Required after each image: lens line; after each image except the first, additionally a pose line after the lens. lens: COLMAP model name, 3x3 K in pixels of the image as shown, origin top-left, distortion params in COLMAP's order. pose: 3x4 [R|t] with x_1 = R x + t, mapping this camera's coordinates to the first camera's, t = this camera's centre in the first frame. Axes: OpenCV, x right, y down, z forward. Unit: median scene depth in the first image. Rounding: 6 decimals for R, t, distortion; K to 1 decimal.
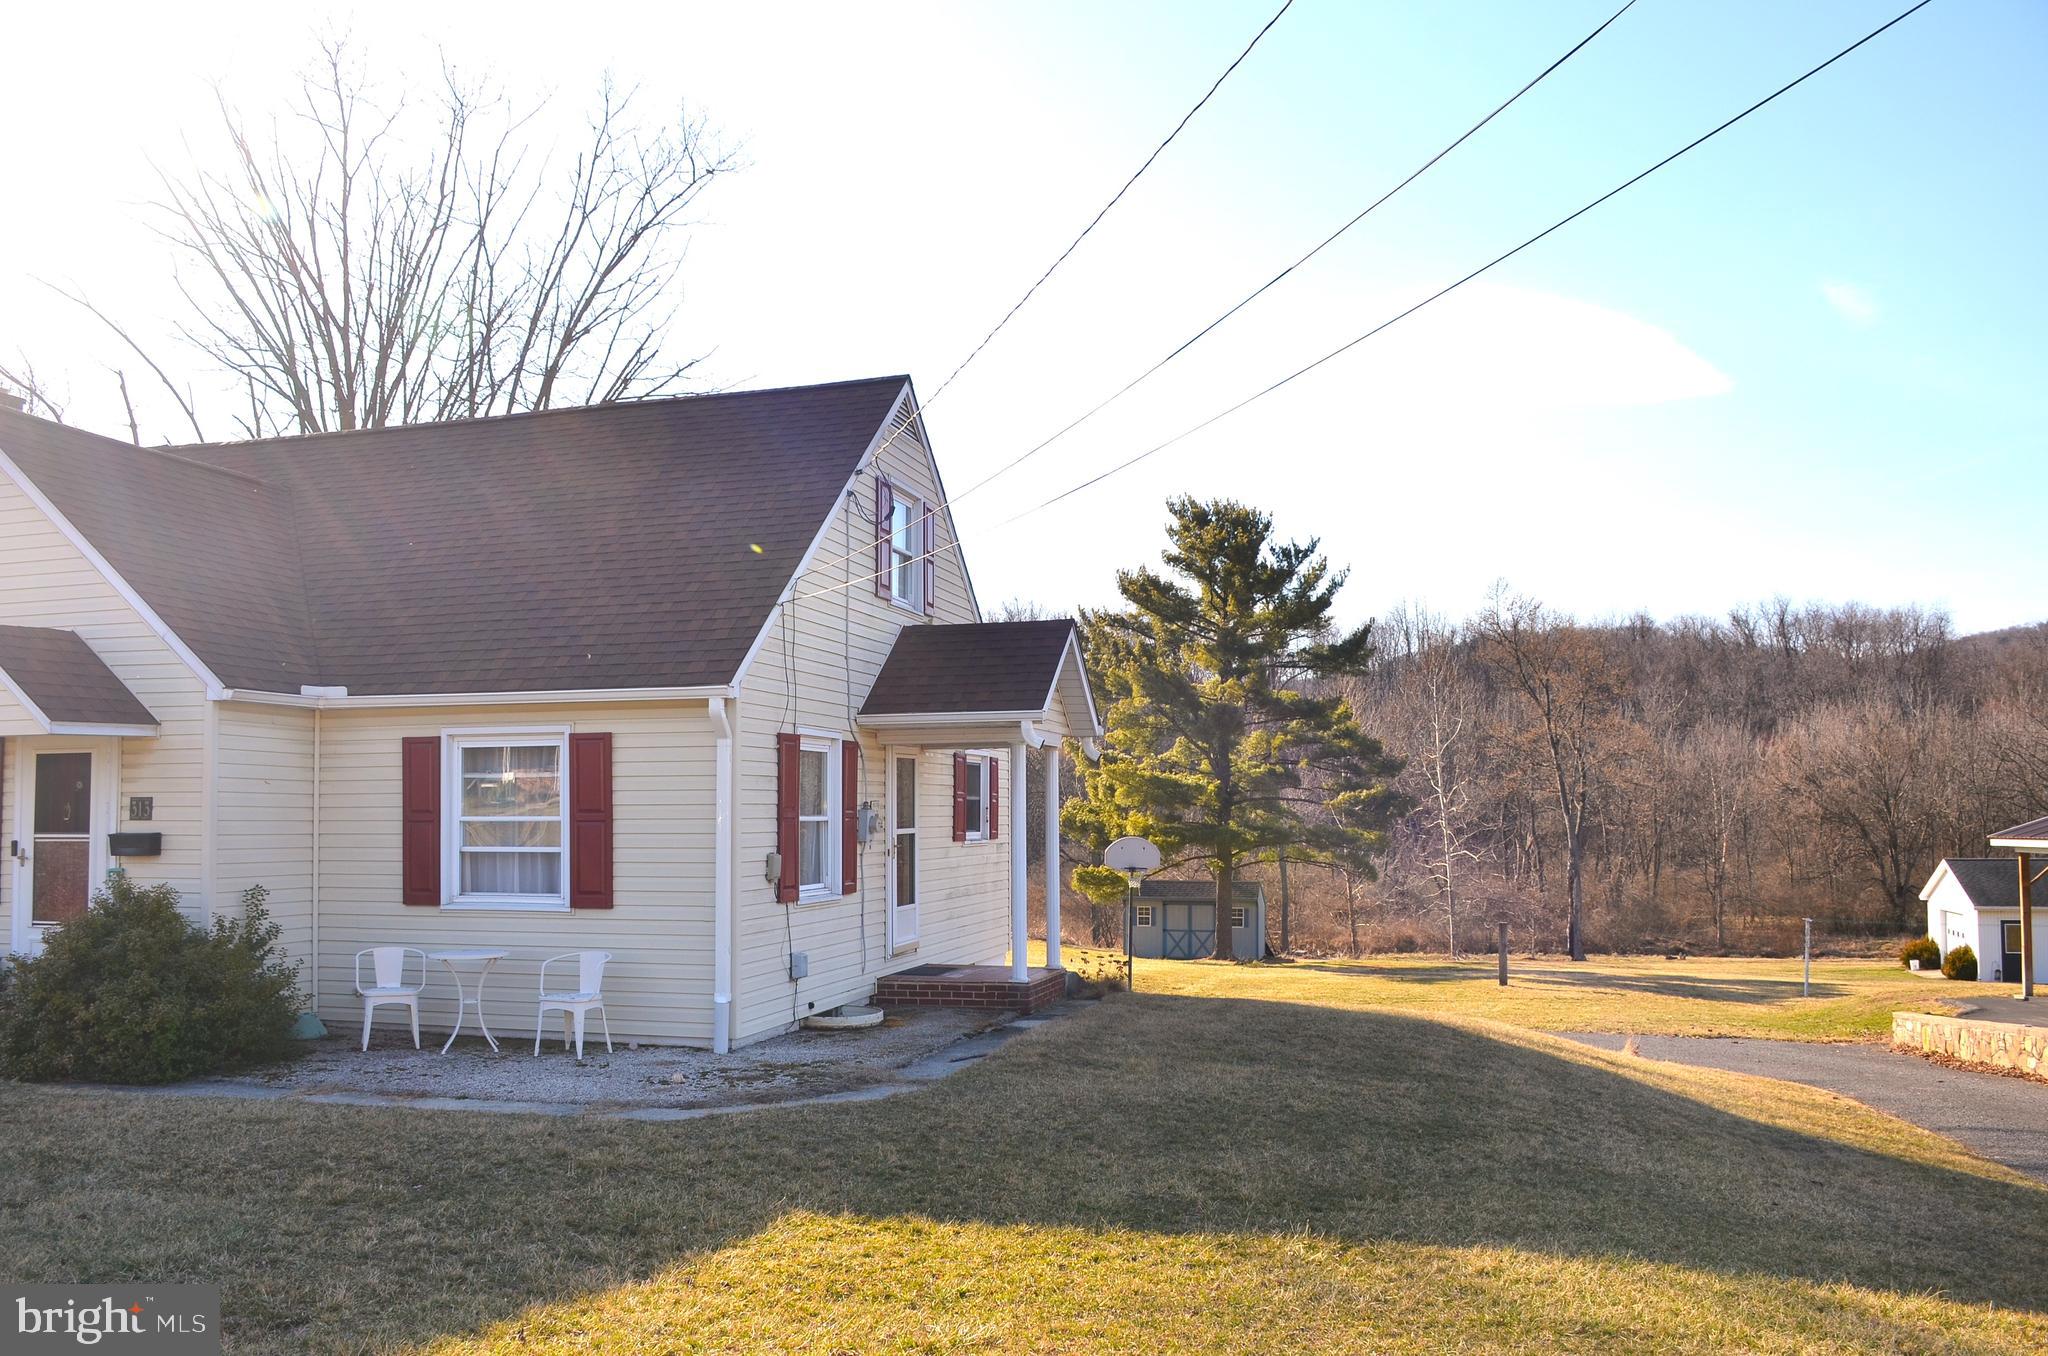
lens RADIAL K [[1585.5, 0, 1015.9], [0, 1585.5, 706.8], [0, 0, 1]] dist [-0.146364, 0.107124]
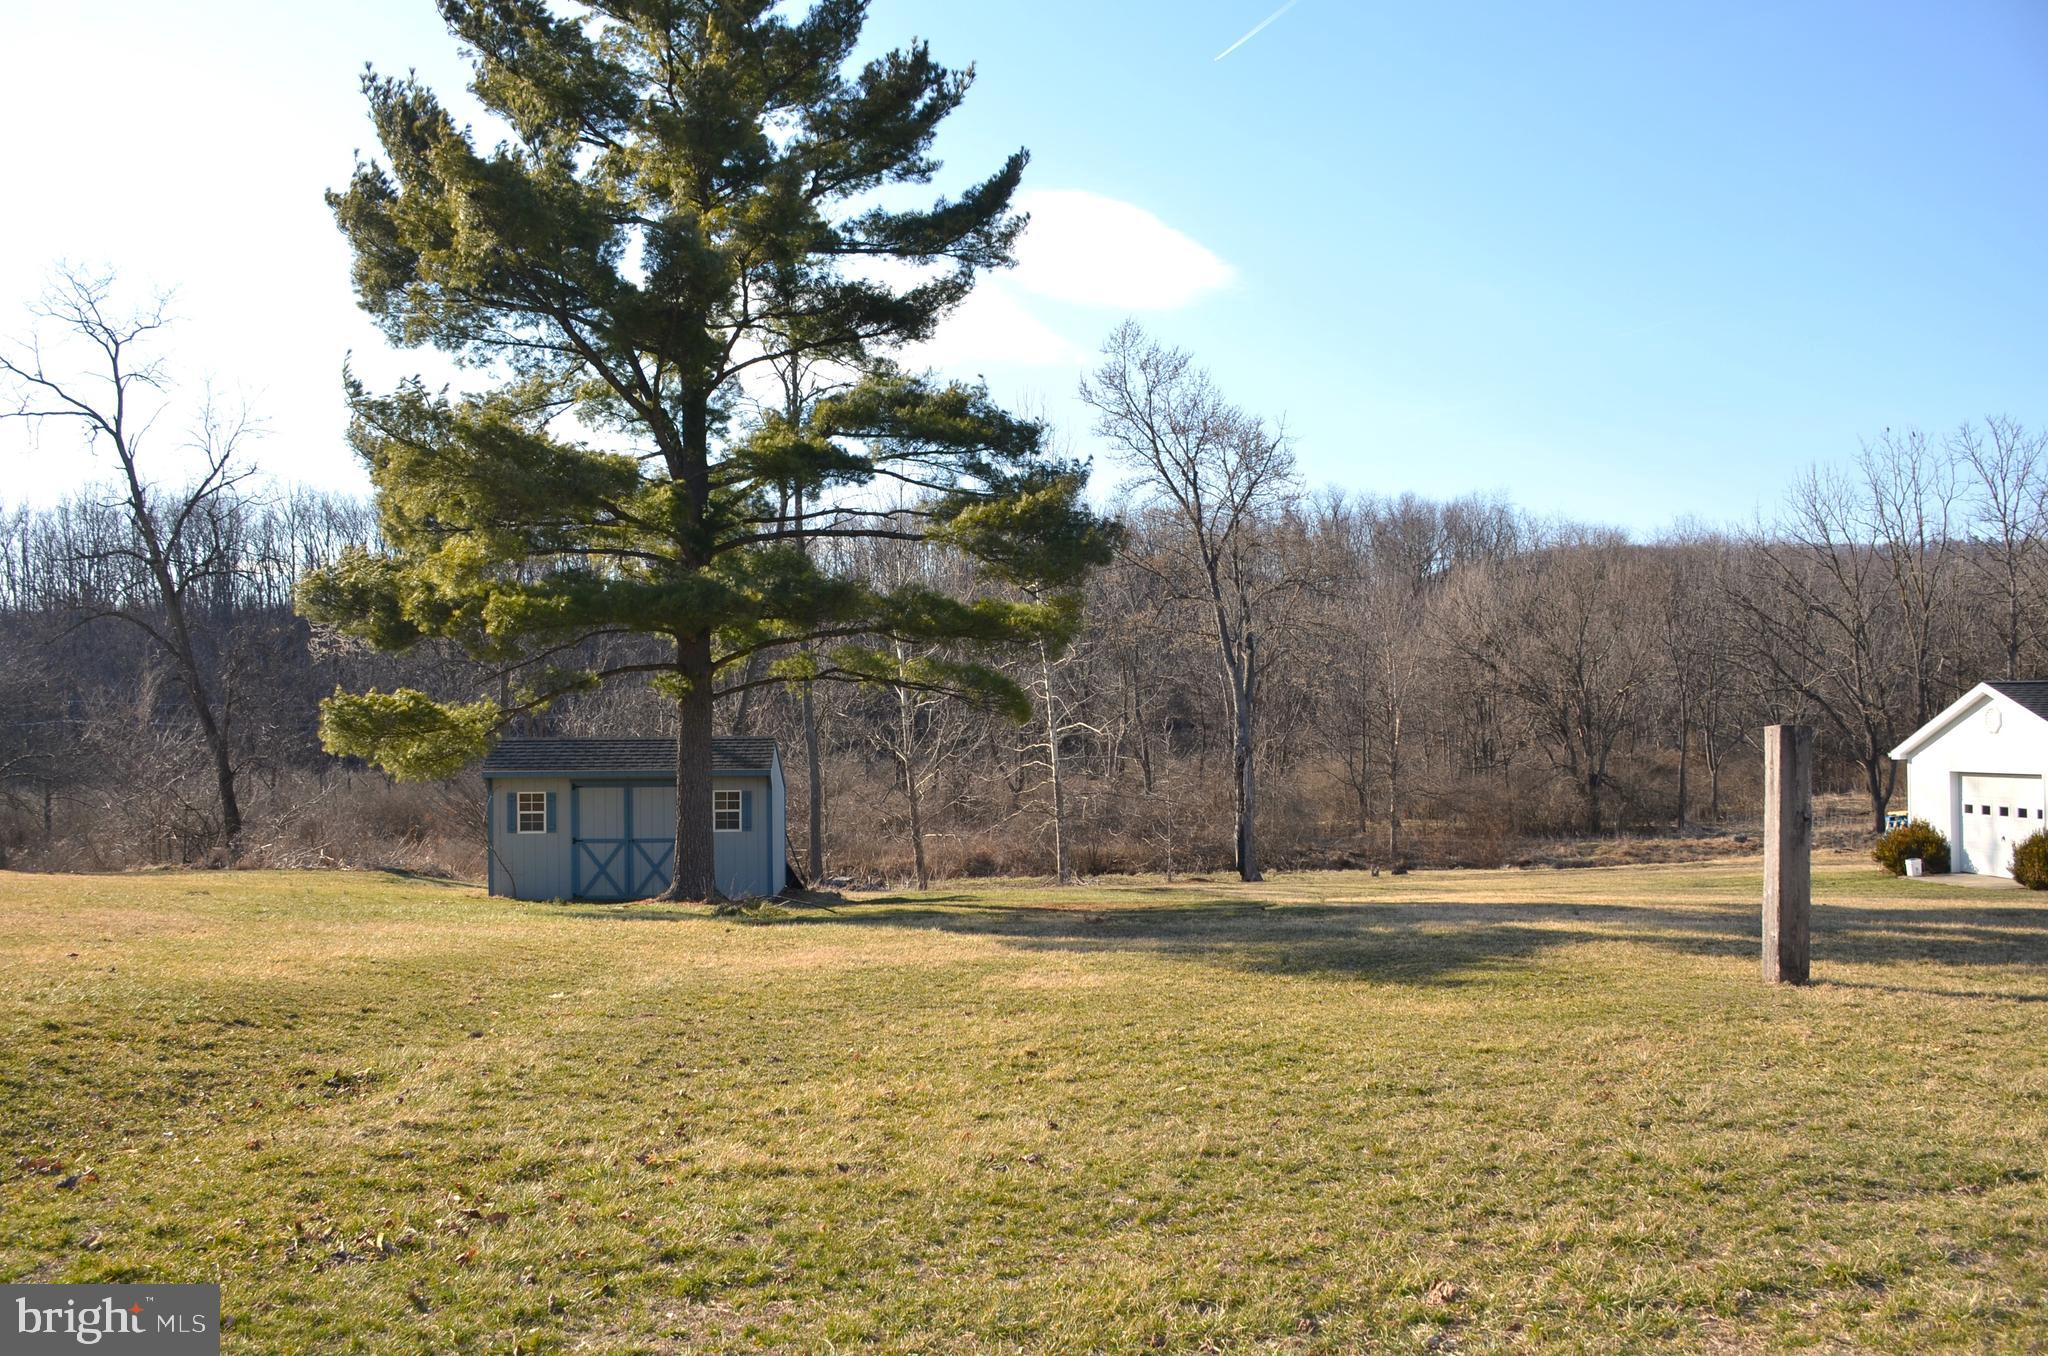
lens RADIAL K [[1585.5, 0, 1015.9], [0, 1585.5, 706.8], [0, 0, 1]] dist [-0.146364, 0.107124]
pose [[0.953800, -0.005385, 0.300395, 0.331840], [-0.007888, 0.999046, 0.042954, 0.334969], [-0.300340, -0.043339, 0.952847, 2.150253]]
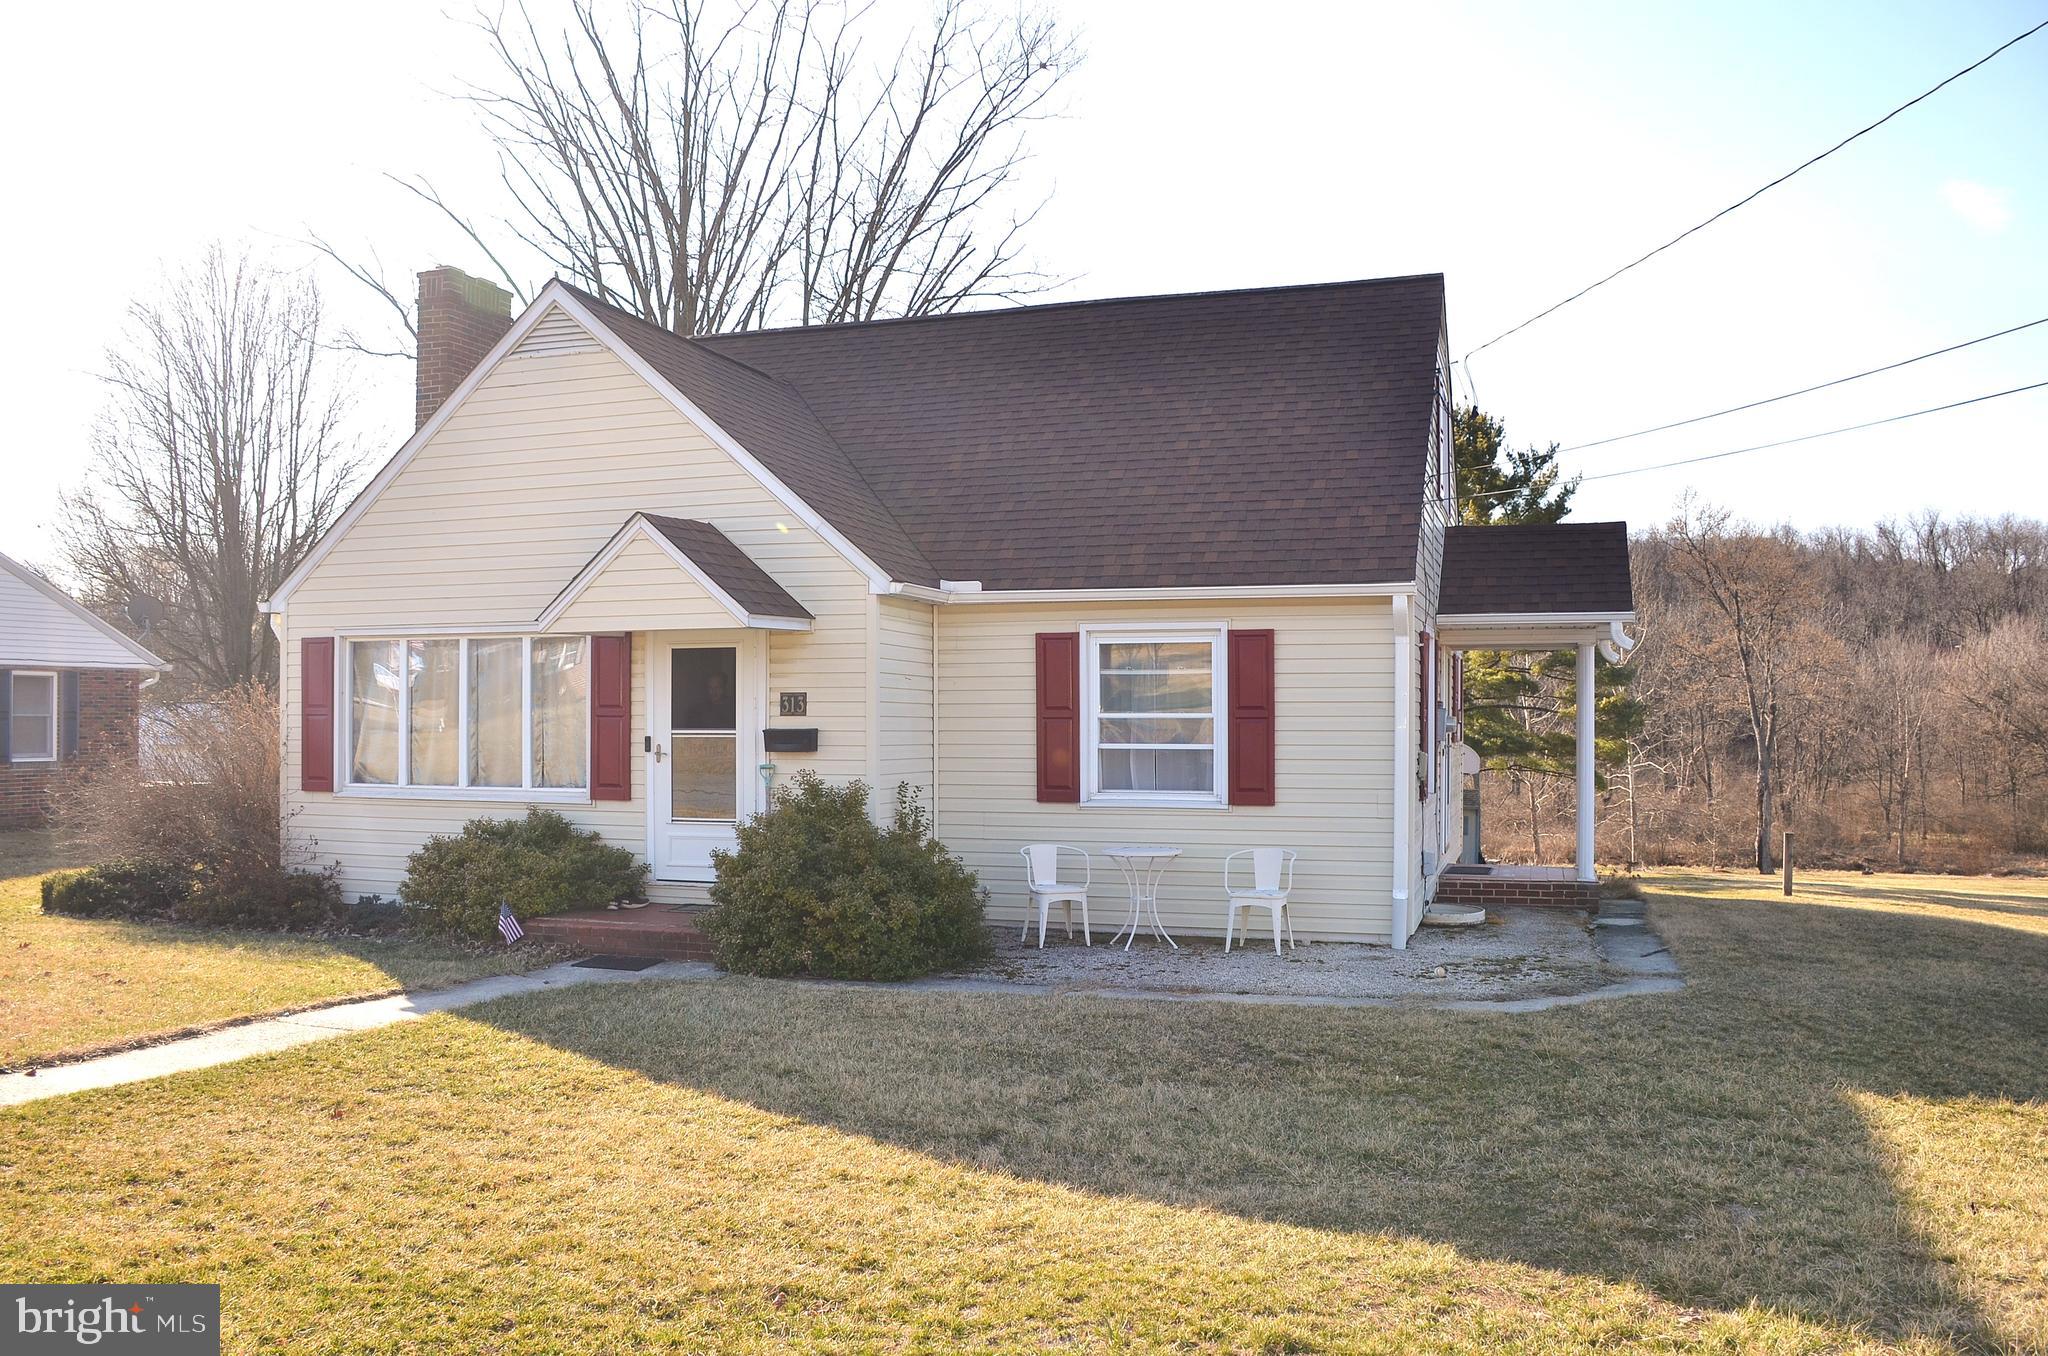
lens RADIAL K [[1585.5, 0, 1015.9], [0, 1585.5, 706.8], [0, 0, 1]] dist [-0.146364, 0.107124]
pose [[0.998308, 0.008240, -0.057554, -0.351162], [-0.004859, 0.998268, 0.058635, 0.007401], [0.057937, -0.058256, 0.996619, -0.007898]]
